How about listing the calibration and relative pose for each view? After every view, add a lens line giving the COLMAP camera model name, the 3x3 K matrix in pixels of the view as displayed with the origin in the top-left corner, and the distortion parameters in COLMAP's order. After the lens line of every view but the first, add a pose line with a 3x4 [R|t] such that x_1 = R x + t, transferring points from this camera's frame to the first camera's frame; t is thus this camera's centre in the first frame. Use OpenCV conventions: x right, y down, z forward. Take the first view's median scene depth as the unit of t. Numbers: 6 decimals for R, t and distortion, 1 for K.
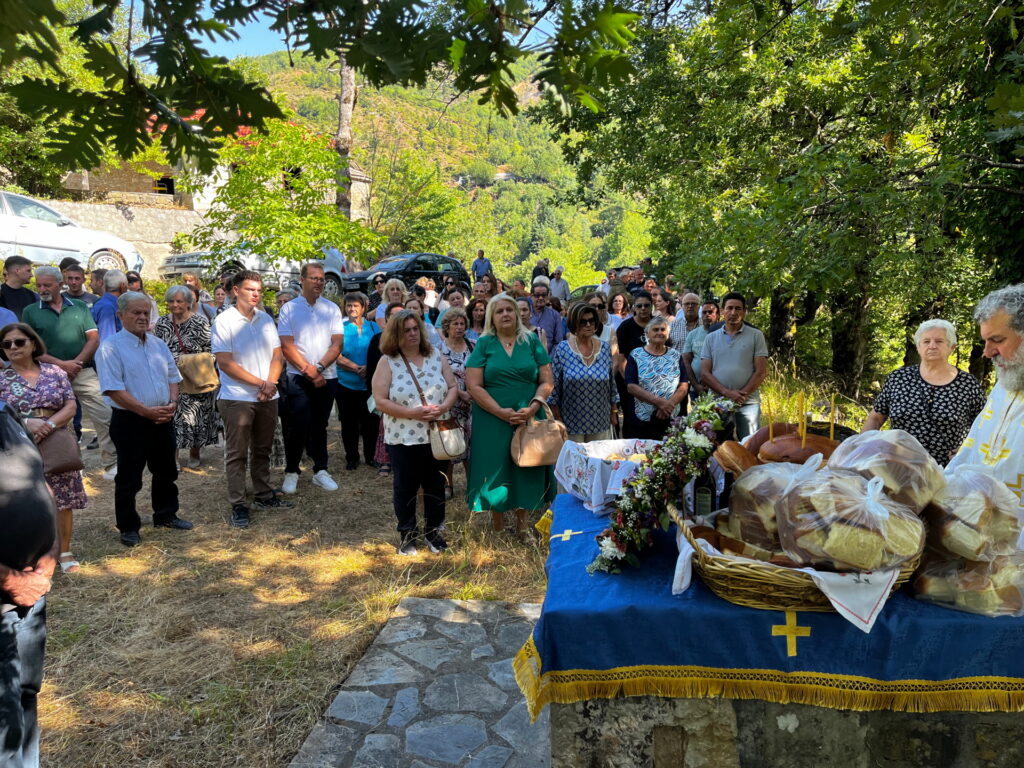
lens RADIAL K [[775.2, 0, 519.4], [0, 775.2, 385.4], [0, 0, 1]] dist [0.082355, -0.107565]
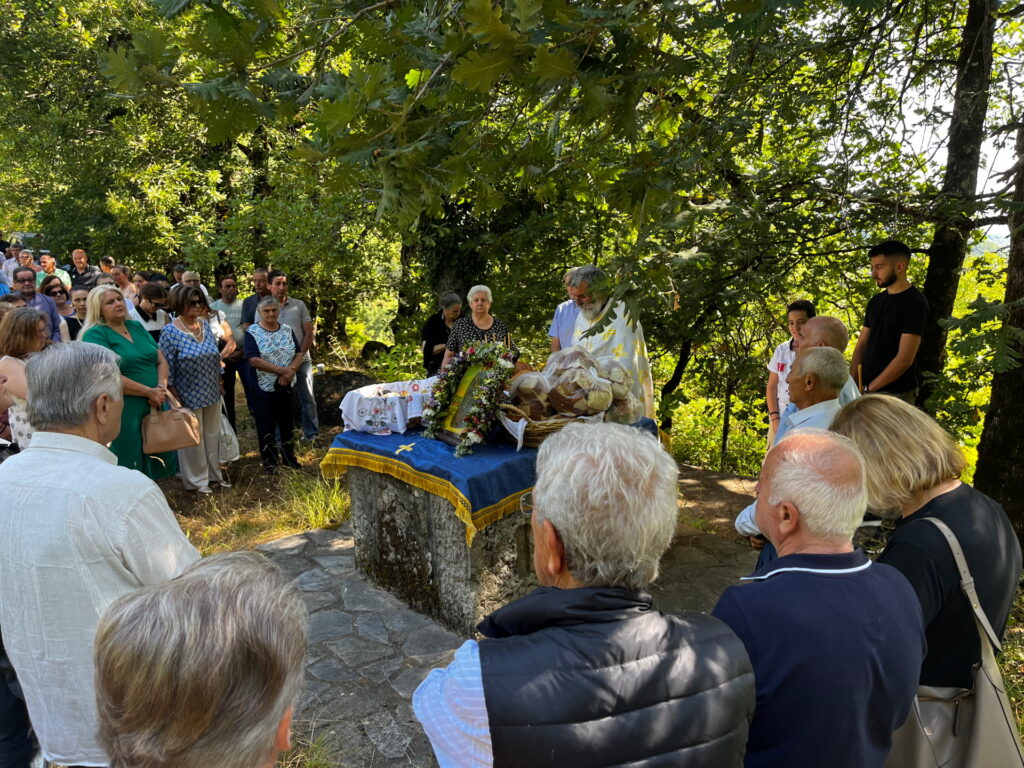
lens RADIAL K [[775.2, 0, 522.3], [0, 775.2, 390.9], [0, 0, 1]] dist [0.082355, -0.107565]
pose [[0.671572, -0.166229, 0.722052, -0.412867], [0.127127, 0.985909, 0.108734, -0.022099], [-0.729952, 0.018770, 0.683241, -0.080894]]
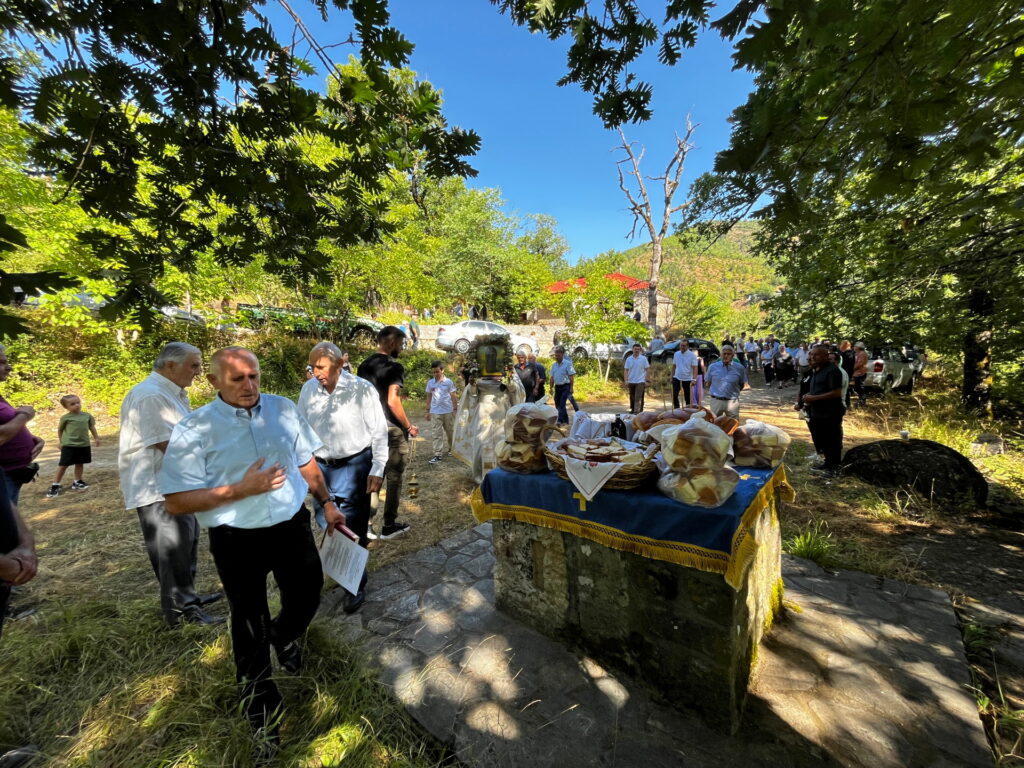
lens RADIAL K [[417.3, 0, 510.4], [0, 417.3, 387.4], [0, 0, 1]] dist [-0.003782, 0.000015]
pose [[0.825001, 0.009256, -0.565056, 0.293033], [-0.049495, 0.997207, -0.055930, 0.045507], [0.562960, 0.074110, 0.823155, 0.030208]]
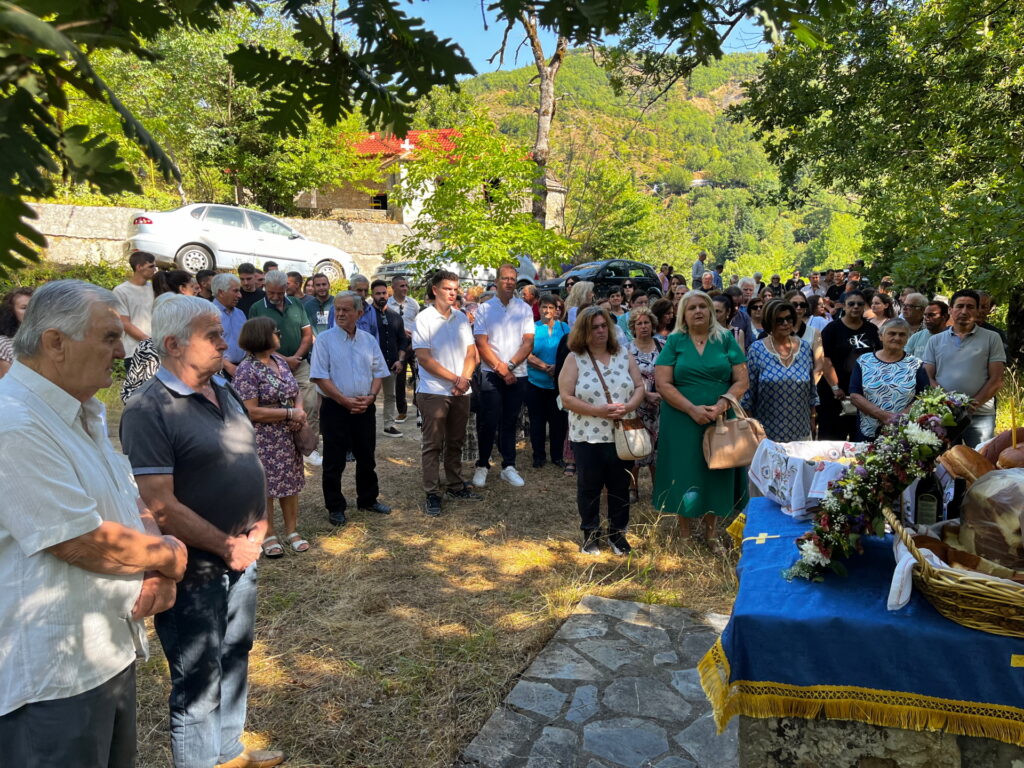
lens RADIAL K [[775.2, 0, 518.4], [0, 775.2, 385.6], [0, 0, 1]] dist [0.082355, -0.107565]
pose [[0.970457, 0.025049, -0.239970, -0.000272], [-0.027936, 0.999572, -0.008635, 0.013712], [0.239651, 0.015083, 0.970742, 0.014772]]
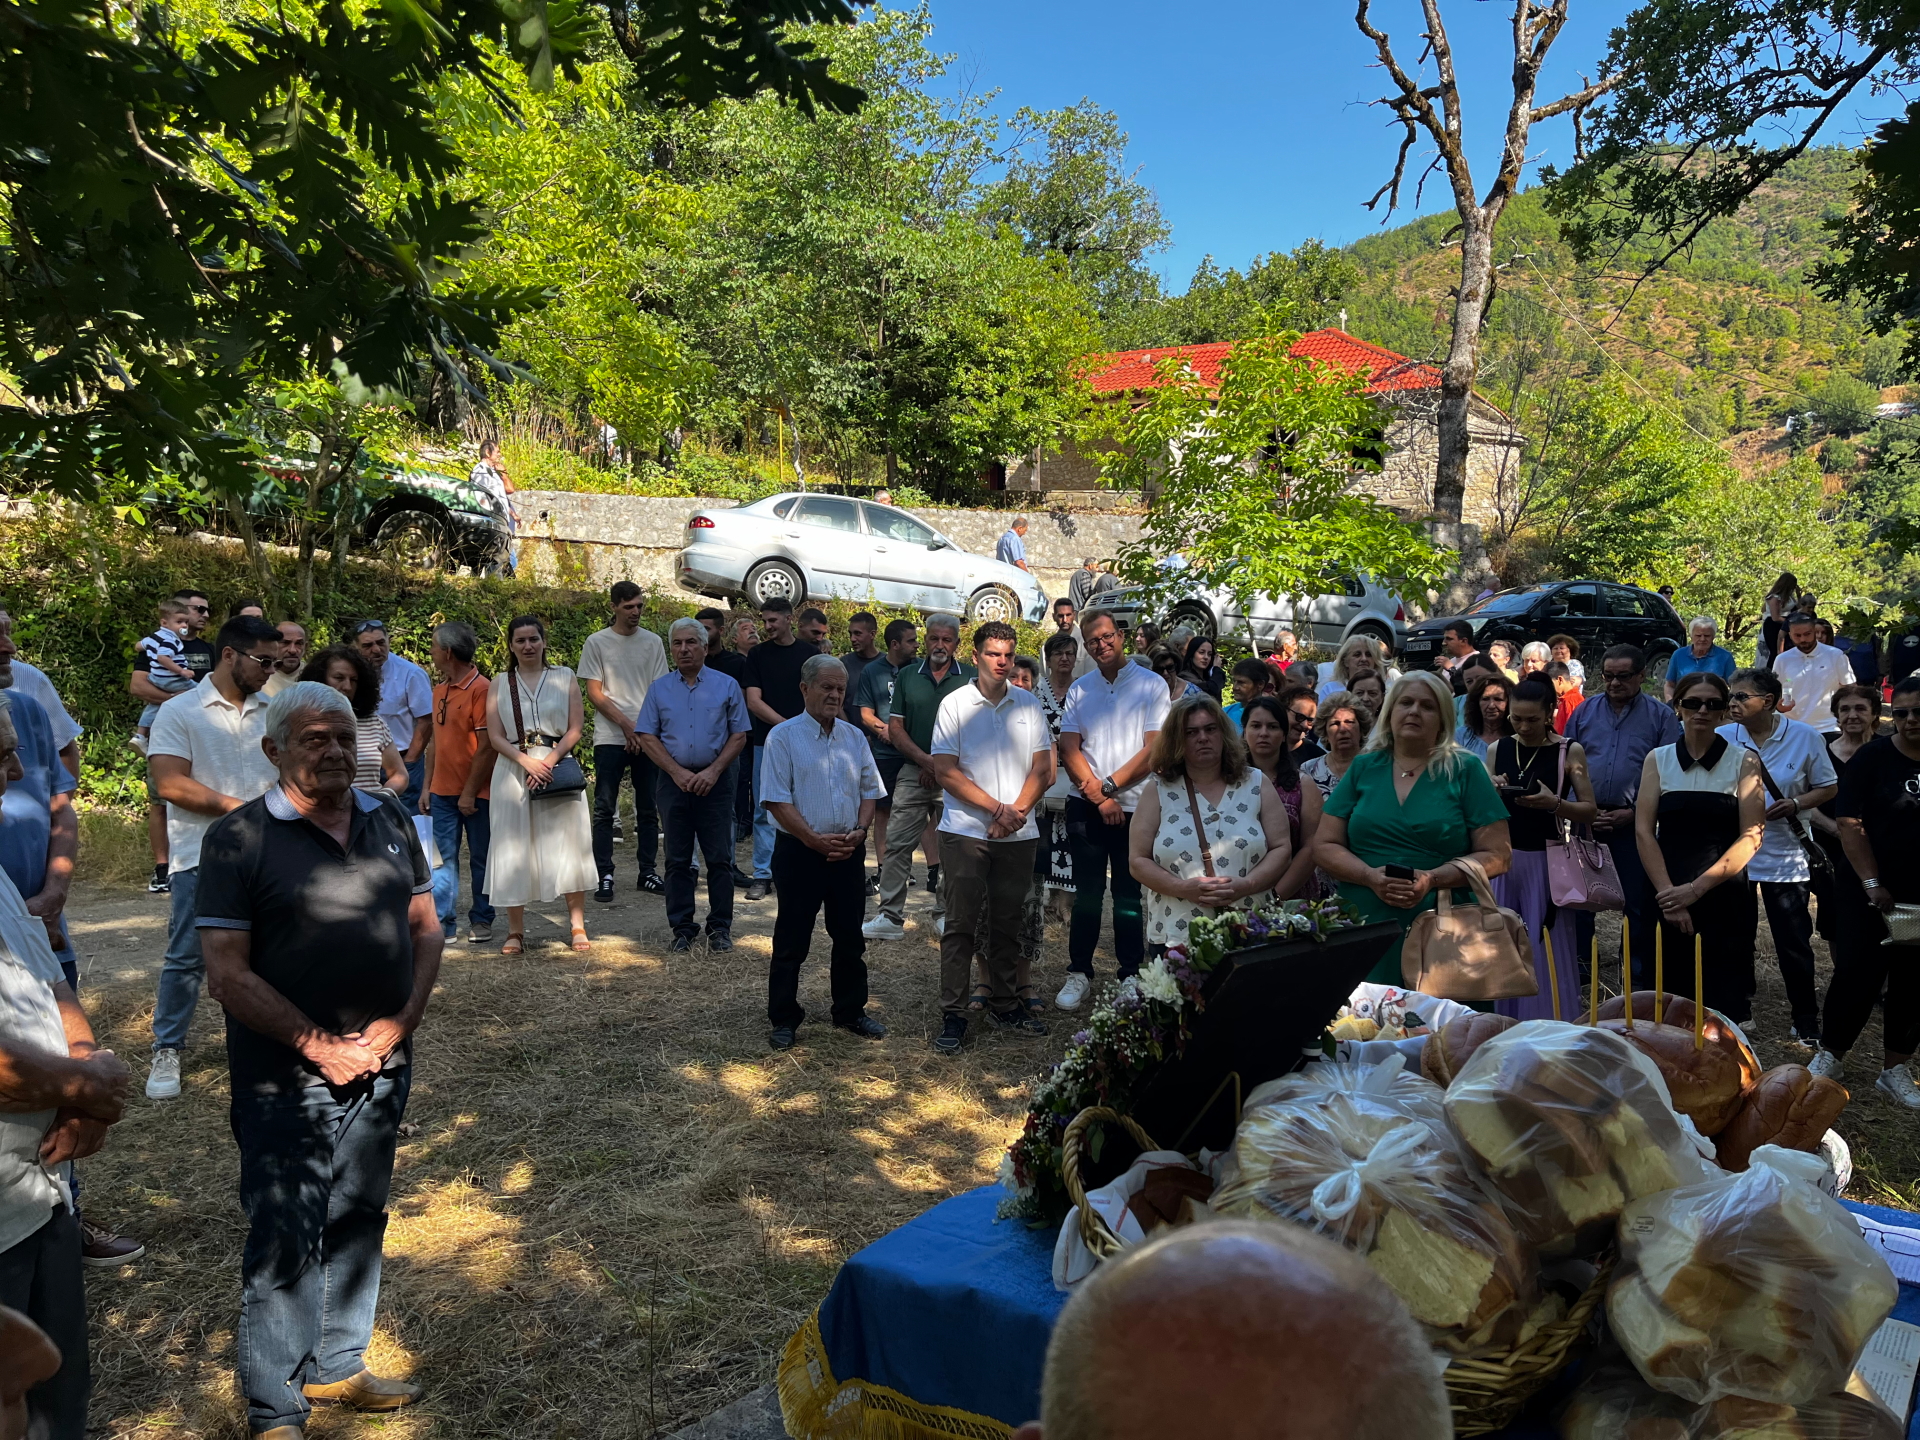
lens RADIAL K [[1453.4, 0, 966.1], [0, 1453.4, 725.3], [0, 0, 1]] dist [0.082355, -0.107565]
pose [[0.835352, 0.045814, -0.547803, 0.255782], [-0.084066, 0.995446, -0.044942, -0.016305], [0.543249, 0.083594, 0.835399, 0.065900]]
